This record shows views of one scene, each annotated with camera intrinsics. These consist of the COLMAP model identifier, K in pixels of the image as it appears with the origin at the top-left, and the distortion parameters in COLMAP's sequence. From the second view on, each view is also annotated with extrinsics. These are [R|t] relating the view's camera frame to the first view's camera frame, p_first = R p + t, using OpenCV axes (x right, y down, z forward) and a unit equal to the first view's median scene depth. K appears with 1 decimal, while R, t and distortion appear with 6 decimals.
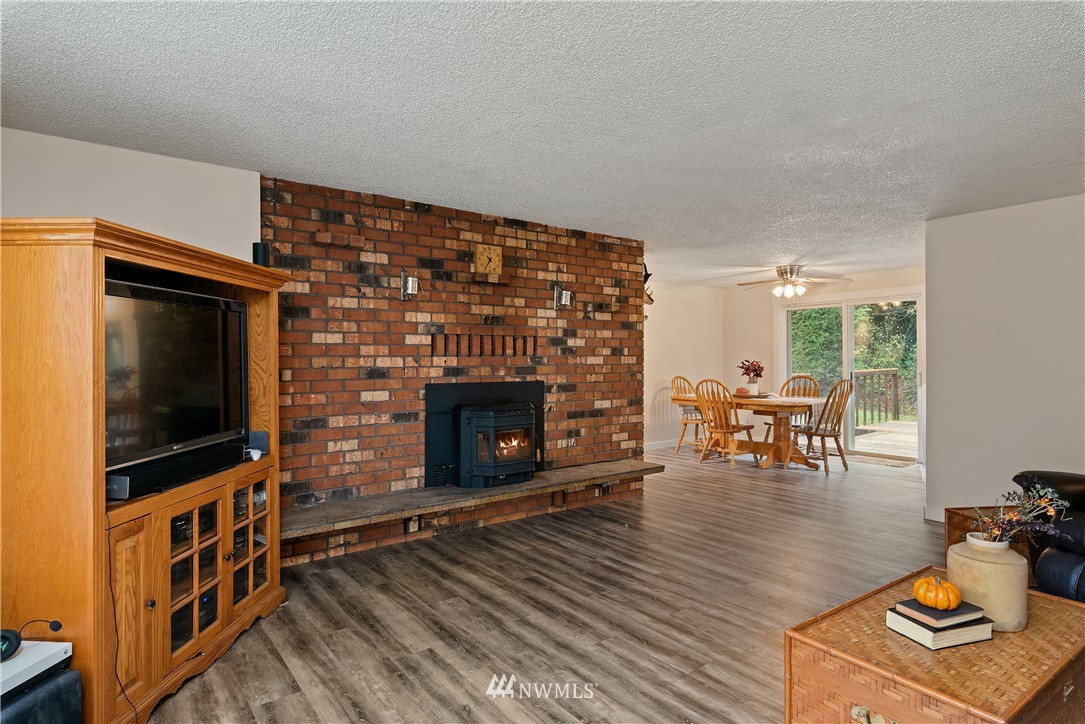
lens RADIAL K [[593.6, 0, 533.5], [0, 593.6, 361.8], [0, 0, 1]] dist [0.000007, 0.000330]
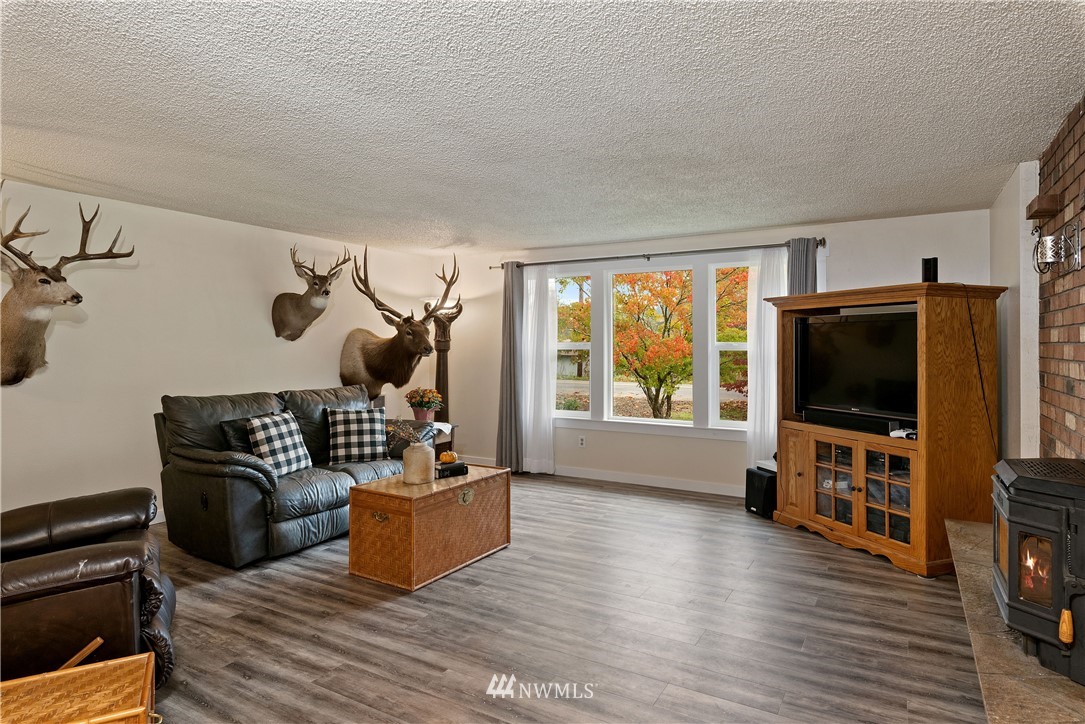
lens RADIAL K [[616.4, 0, 554.8], [0, 616.4, 338.7], [0, 0, 1]] dist [0.000216, -0.002779]
pose [[-0.909489, -0.001082, -0.415726, 0.516824], [-0.002499, 0.999993, 0.002864, -0.032996], [0.415720, 0.003643, -0.909485, 1.321575]]
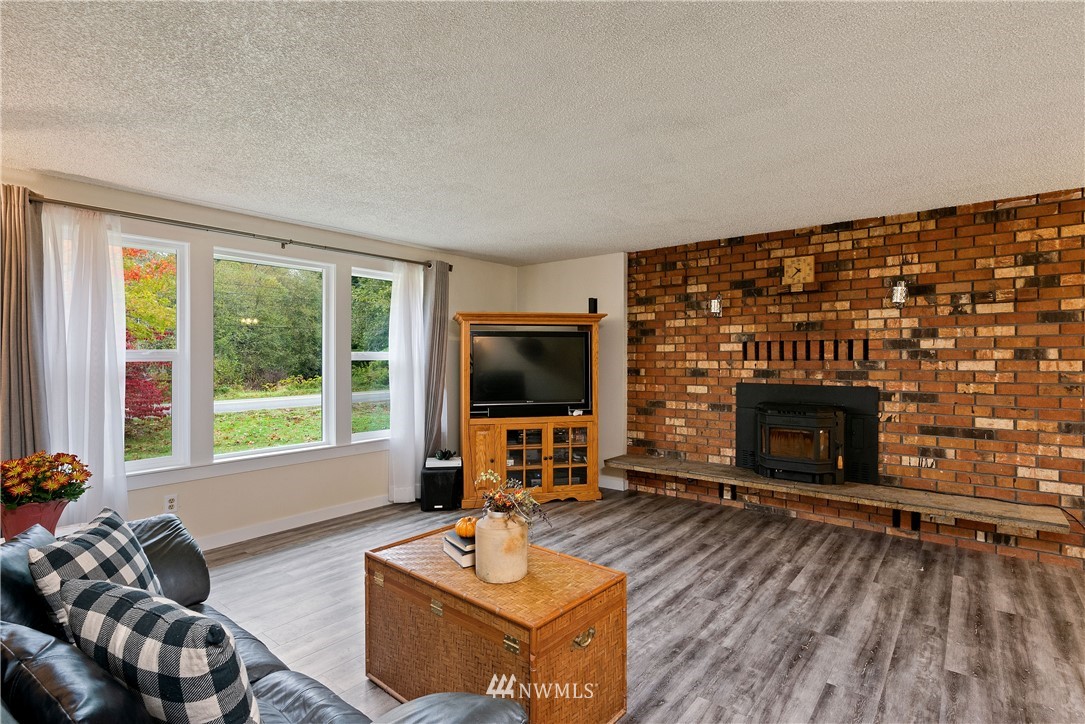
lens RADIAL K [[520.3, 0, 539.2], [0, 520.3, 362.0], [0, 0, 1]] dist [0.001266, -0.001276]
pose [[0.242701, 0.006905, -0.970076, 0.769705], [-0.007034, 0.999961, 0.005357, -0.008832], [0.970076, 0.005524, 0.242740, 0.337474]]
